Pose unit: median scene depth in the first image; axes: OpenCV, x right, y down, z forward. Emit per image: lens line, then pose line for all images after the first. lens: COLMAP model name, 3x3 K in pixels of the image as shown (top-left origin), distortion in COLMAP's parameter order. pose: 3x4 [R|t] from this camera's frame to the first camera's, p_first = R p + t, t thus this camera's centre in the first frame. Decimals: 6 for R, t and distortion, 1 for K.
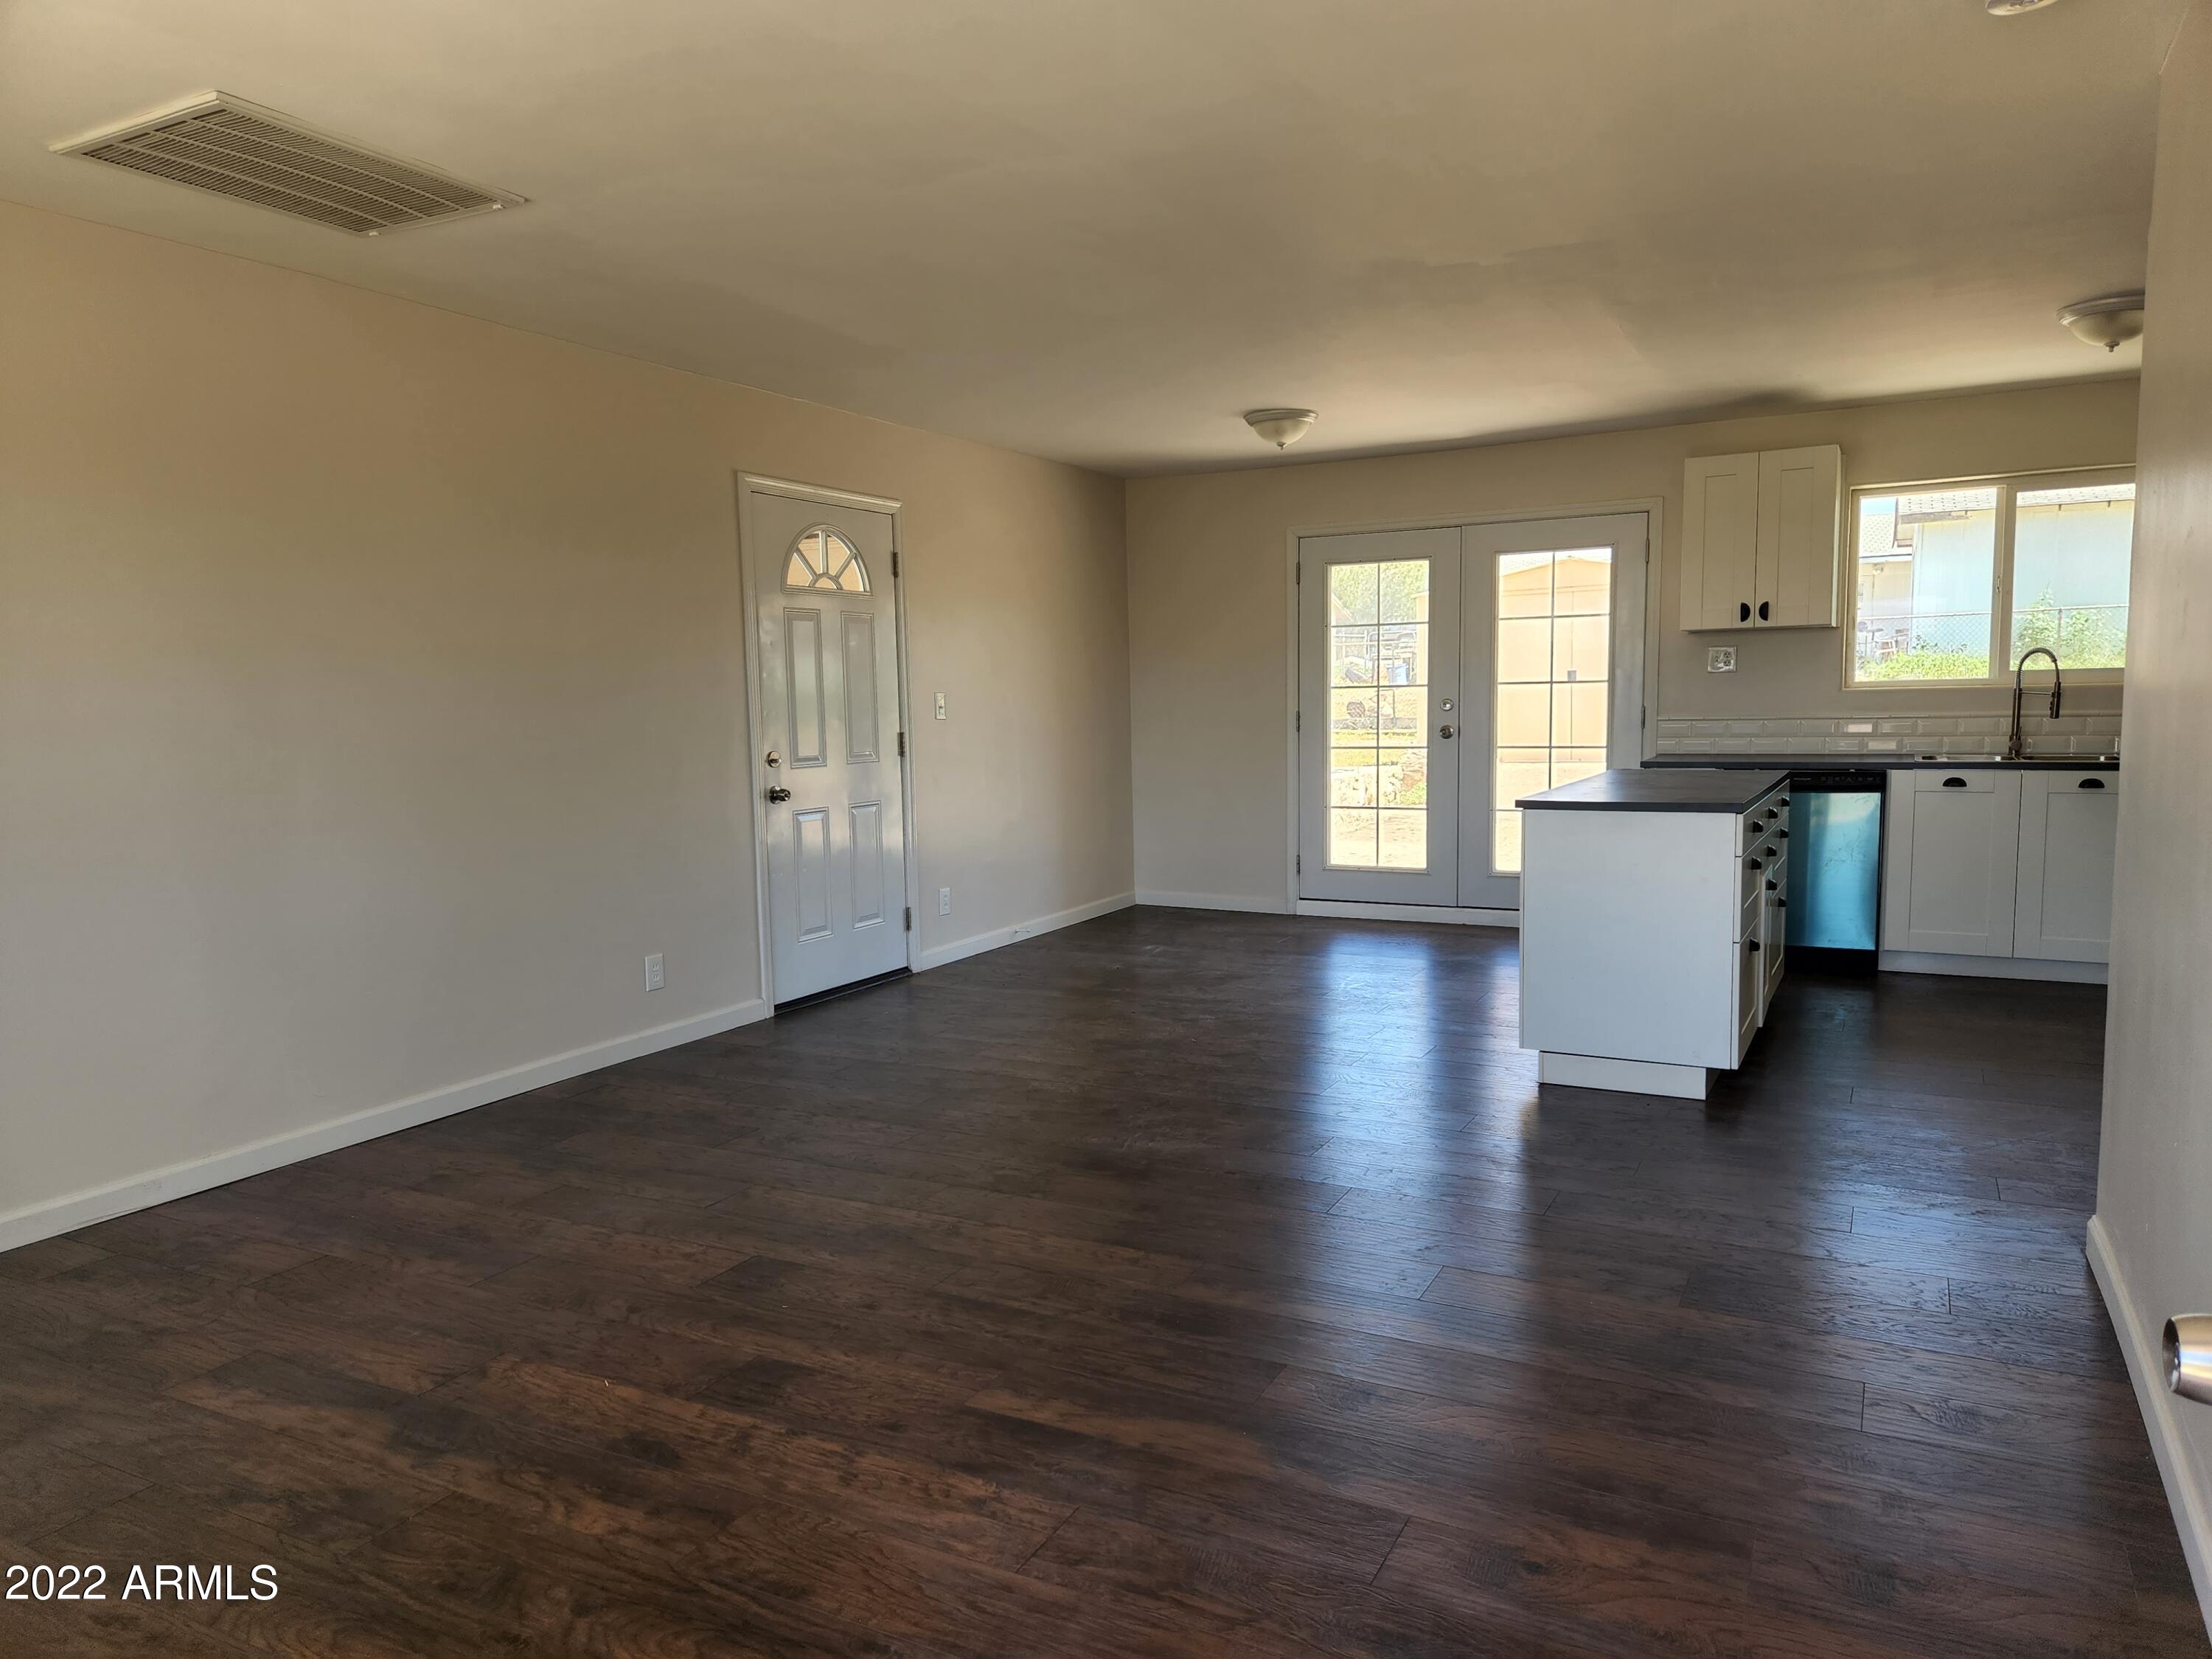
lens RADIAL K [[1476.4, 0, 1106.0], [0, 1476.4, 829.5], [0, 0, 1]] dist [0.071003, -0.051768]
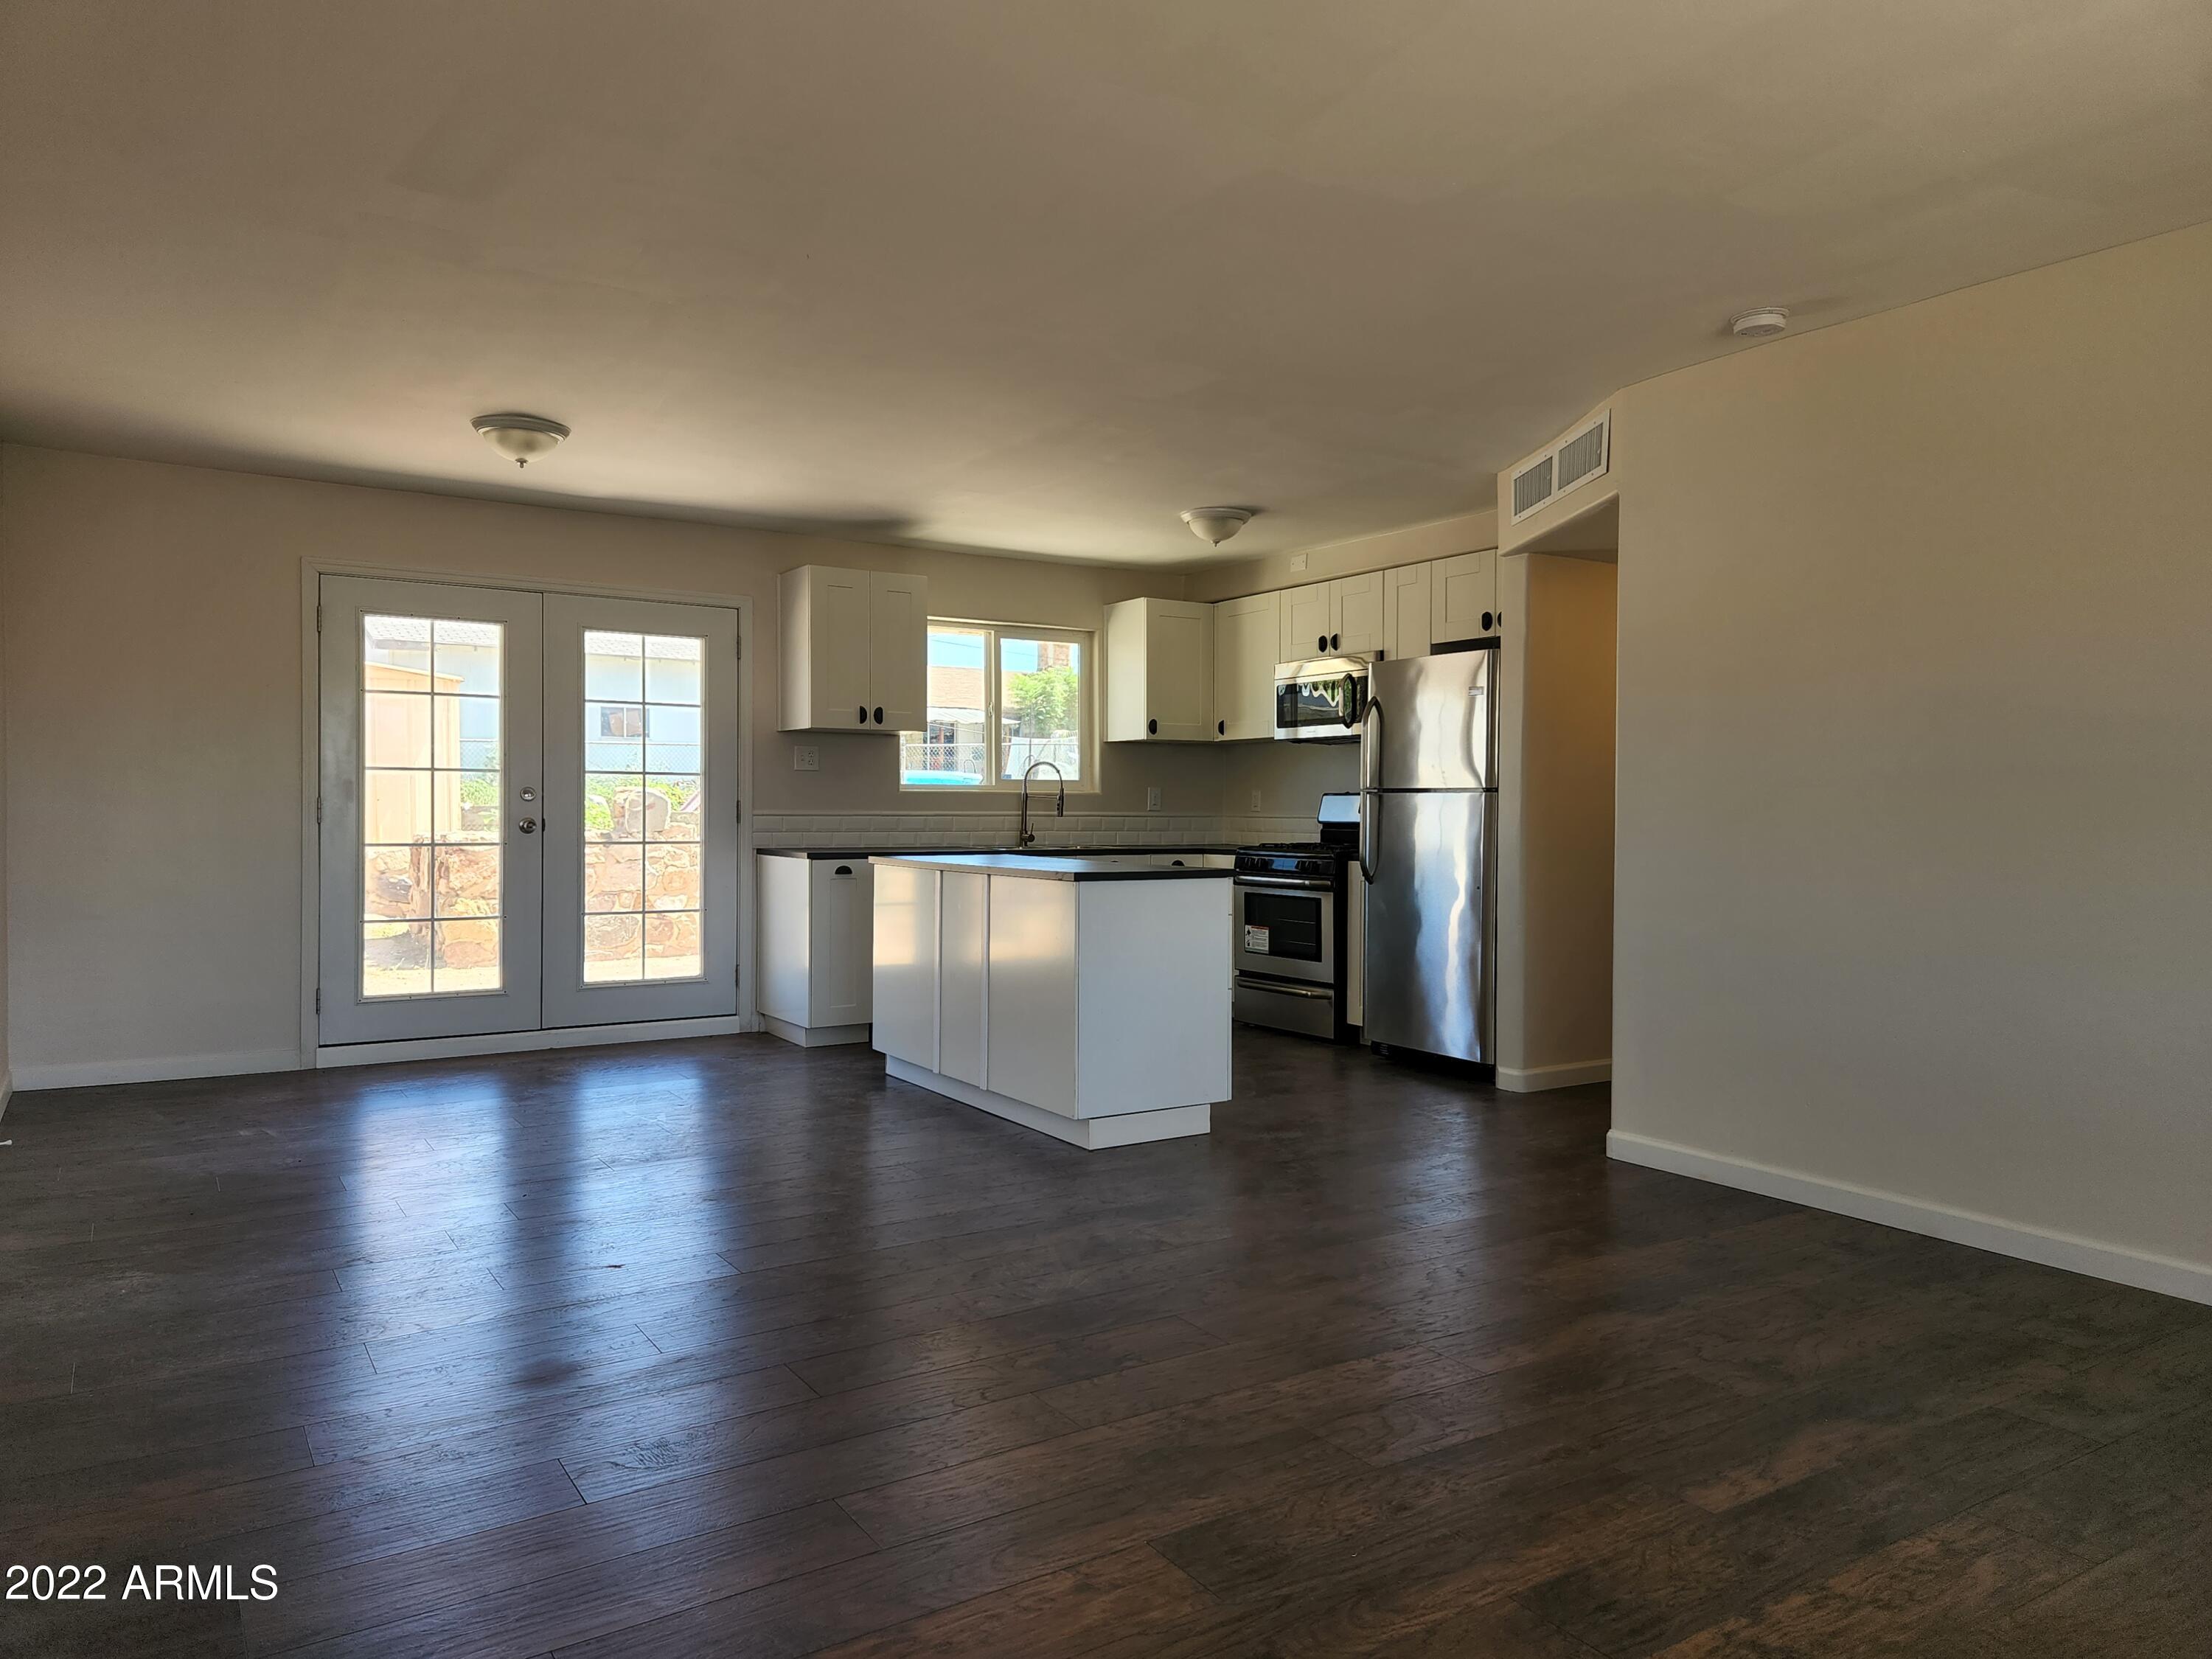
lens RADIAL K [[1476.4, 0, 1106.0], [0, 1476.4, 829.5], [0, 0, 1]] dist [0.071003, -0.051768]
pose [[0.489647, 0.010914, 0.871853, -0.429466], [0.065424, 0.996643, -0.049219, 0.000732], [-0.869463, 0.081140, 0.487289, 0.345391]]
